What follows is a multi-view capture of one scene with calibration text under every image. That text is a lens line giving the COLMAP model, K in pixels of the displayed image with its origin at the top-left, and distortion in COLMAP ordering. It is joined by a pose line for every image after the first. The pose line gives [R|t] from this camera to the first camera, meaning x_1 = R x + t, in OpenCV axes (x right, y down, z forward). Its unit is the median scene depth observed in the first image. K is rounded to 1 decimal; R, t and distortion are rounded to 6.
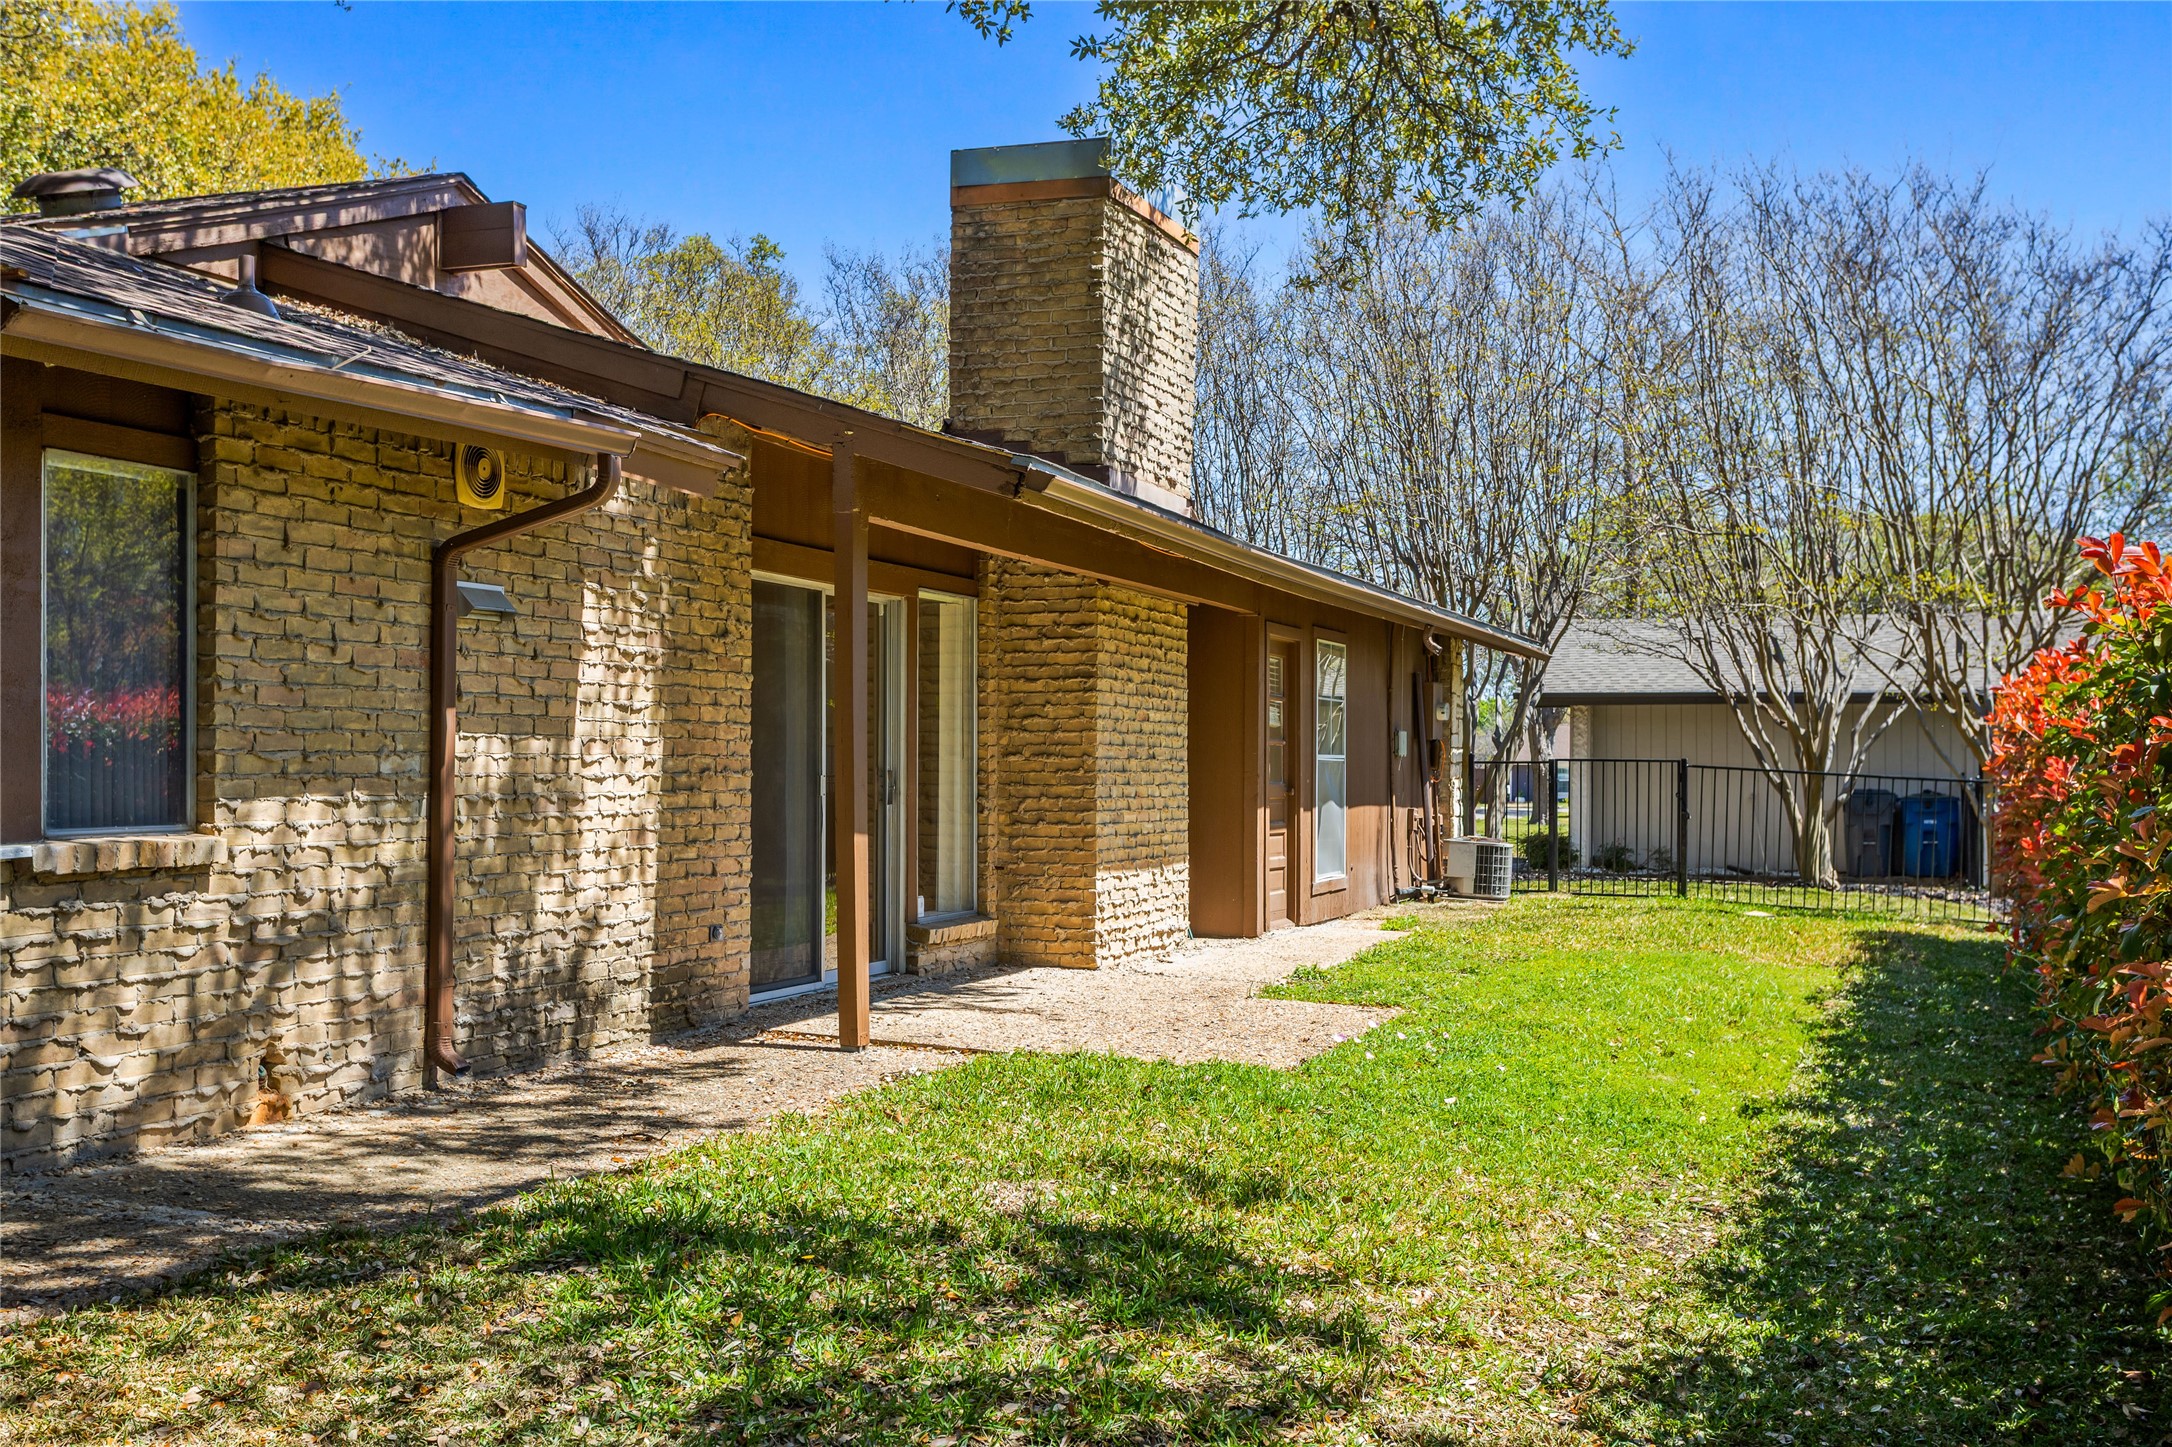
lens RADIAL K [[2246.2, 0, 1086.0], [0, 2246.2, 723.5], [0, 0, 1]] dist [0.005795, 0.004423]
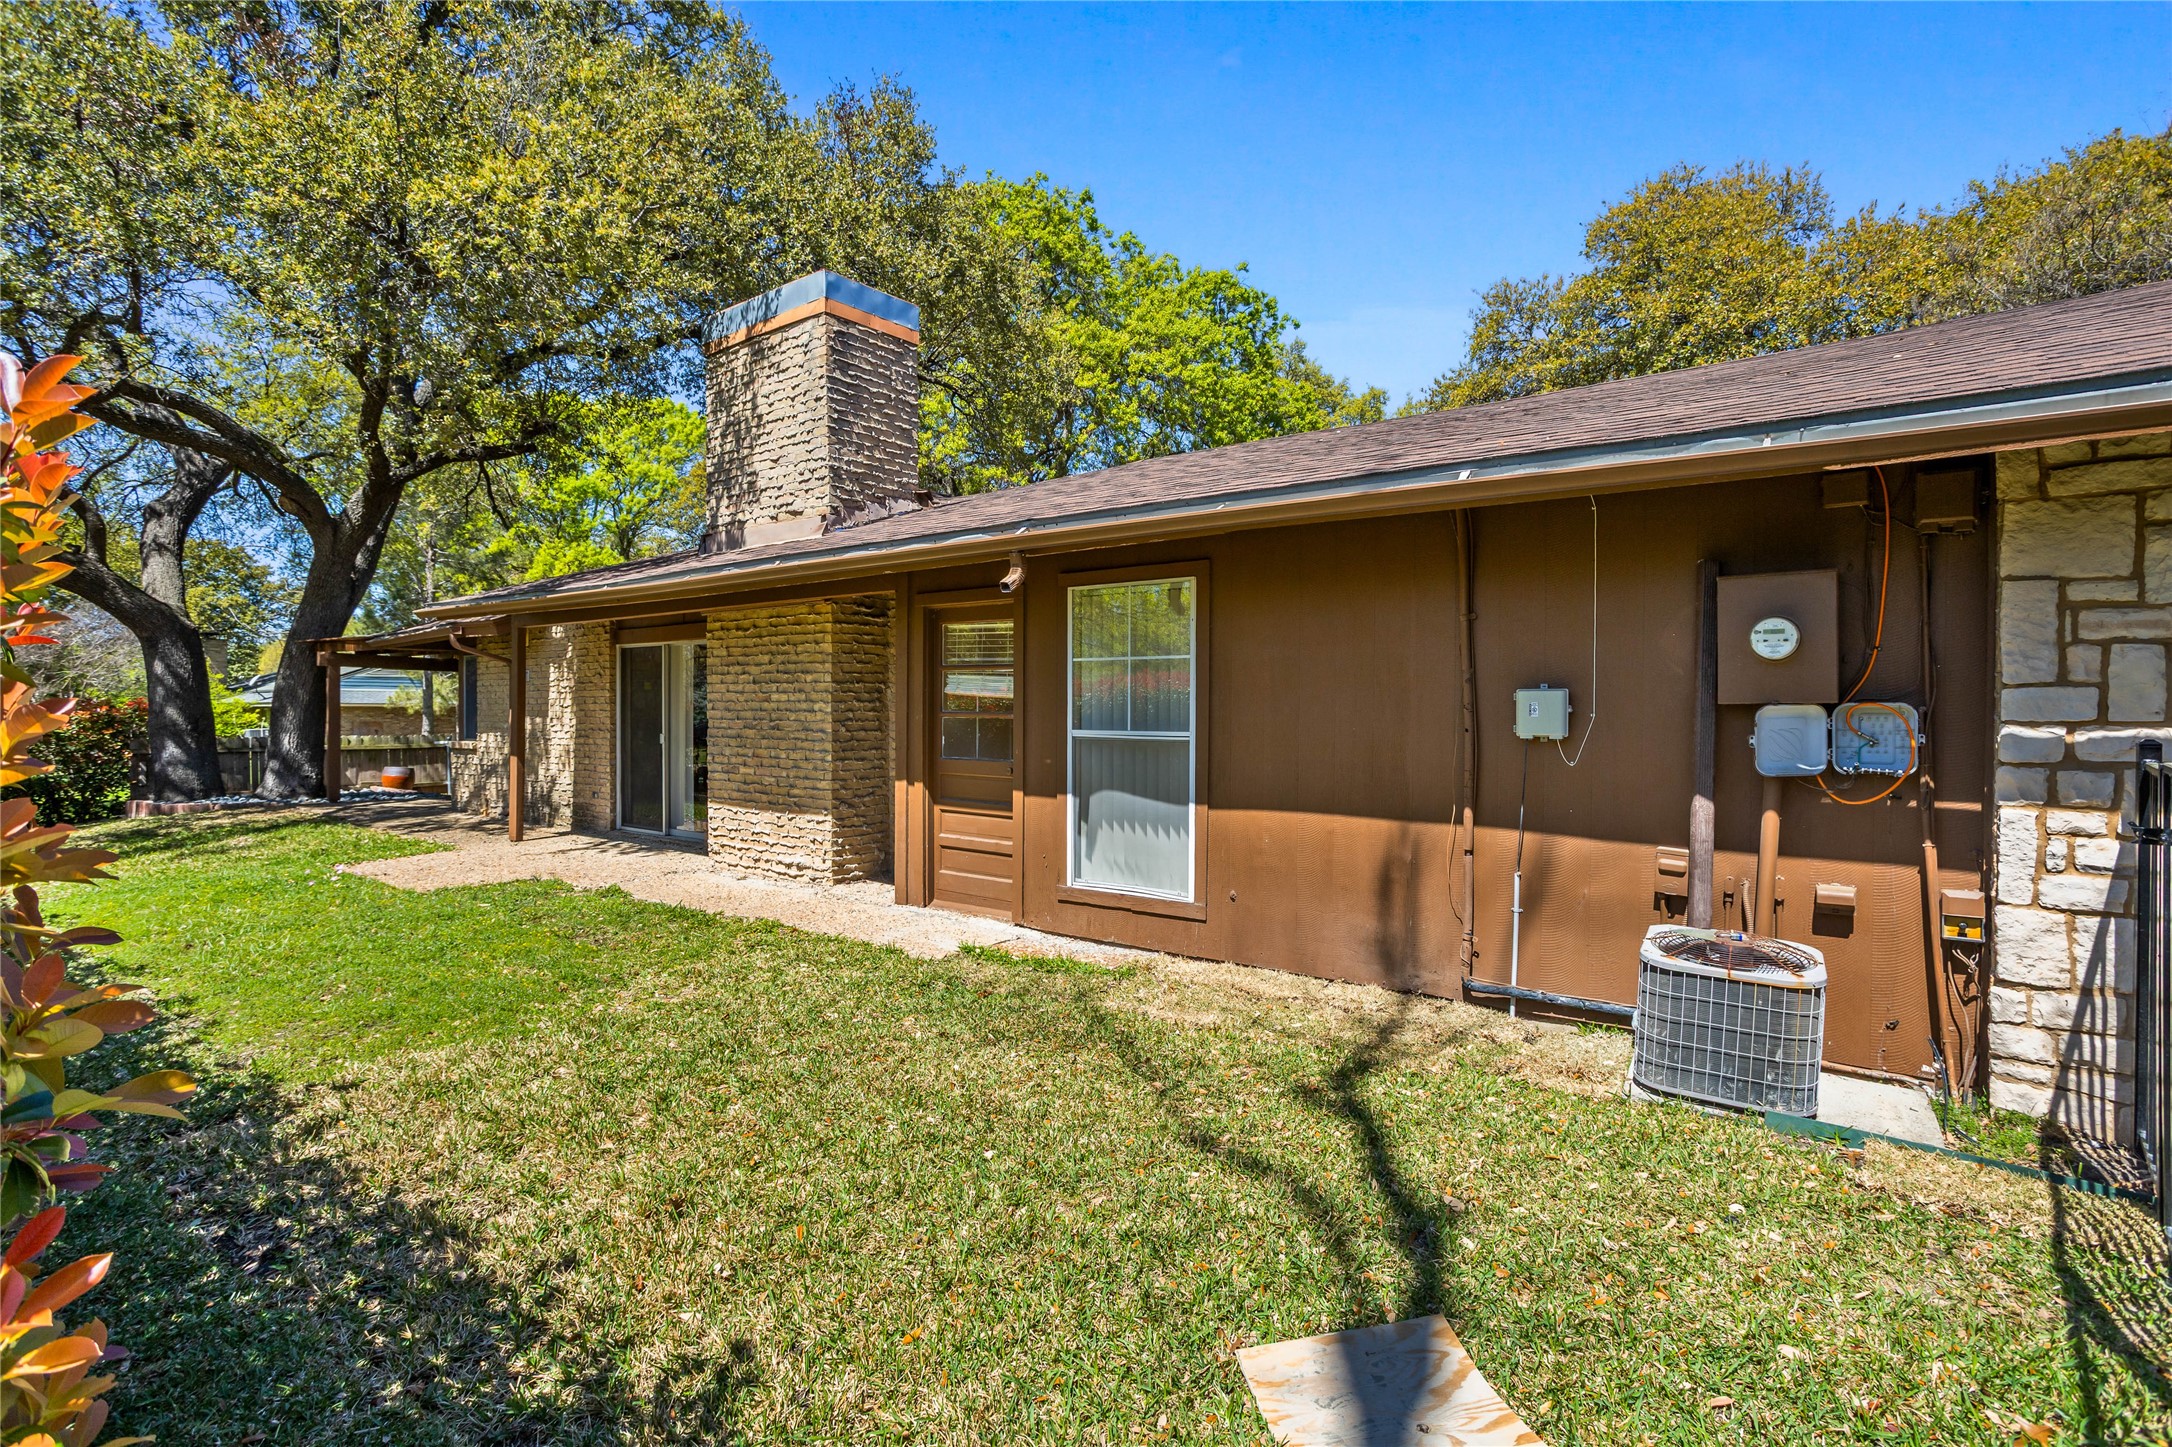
lens RADIAL K [[1025.3, 0, 1086.0], [0, 1025.3, 723.5], [0, 0, 1]] dist [-0.000926, -0.000165]
pose [[-0.289466, 0.000753, -0.957188, 0.835235], [0.009078, 0.999957, -0.001959, 0.022954], [0.957145, -0.009257, -0.289460, 2.016711]]
